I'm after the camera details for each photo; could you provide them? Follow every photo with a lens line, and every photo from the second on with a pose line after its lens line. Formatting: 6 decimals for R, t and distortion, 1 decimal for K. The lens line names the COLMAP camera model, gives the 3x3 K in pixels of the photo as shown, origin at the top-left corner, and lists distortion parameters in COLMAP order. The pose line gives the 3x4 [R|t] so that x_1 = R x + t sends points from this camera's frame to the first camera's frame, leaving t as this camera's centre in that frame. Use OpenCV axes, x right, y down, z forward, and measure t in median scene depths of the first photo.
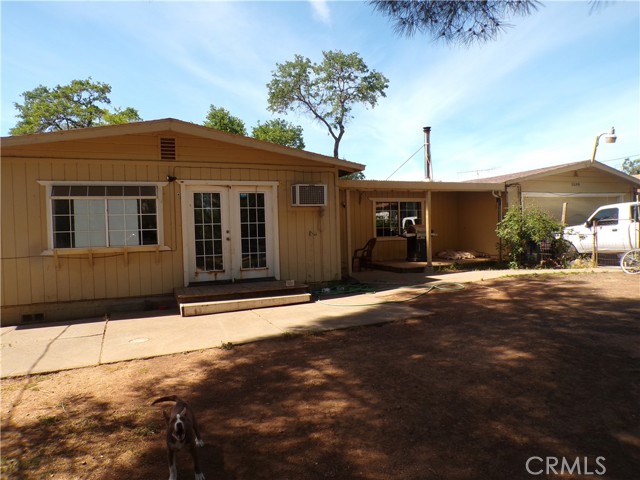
lens RADIAL K [[431.3, 0, 320.0], [0, 431.3, 240.0], [0, 0, 1]] dist [-0.042787, 0.000813]
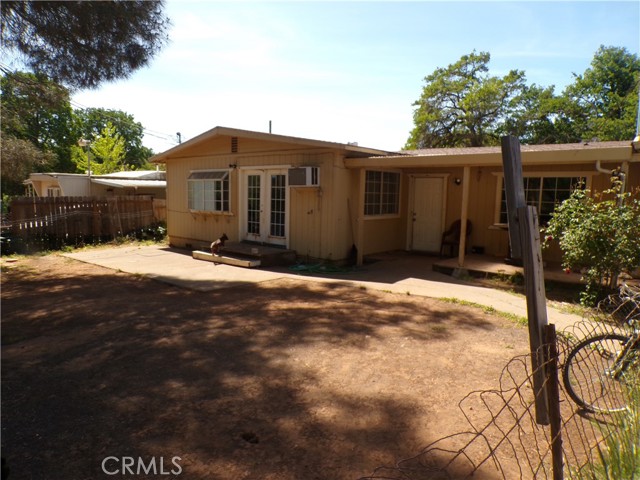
lens RADIAL K [[431.3, 0, 320.0], [0, 431.3, 240.0], [0, 0, 1]] dist [-0.042787, 0.000813]
pose [[0.407479, 0.141926, -0.902119, 1.018010], [-0.051596, 0.989850, 0.132423, -0.094917], [0.911756, -0.007413, 0.410665, 0.611966]]
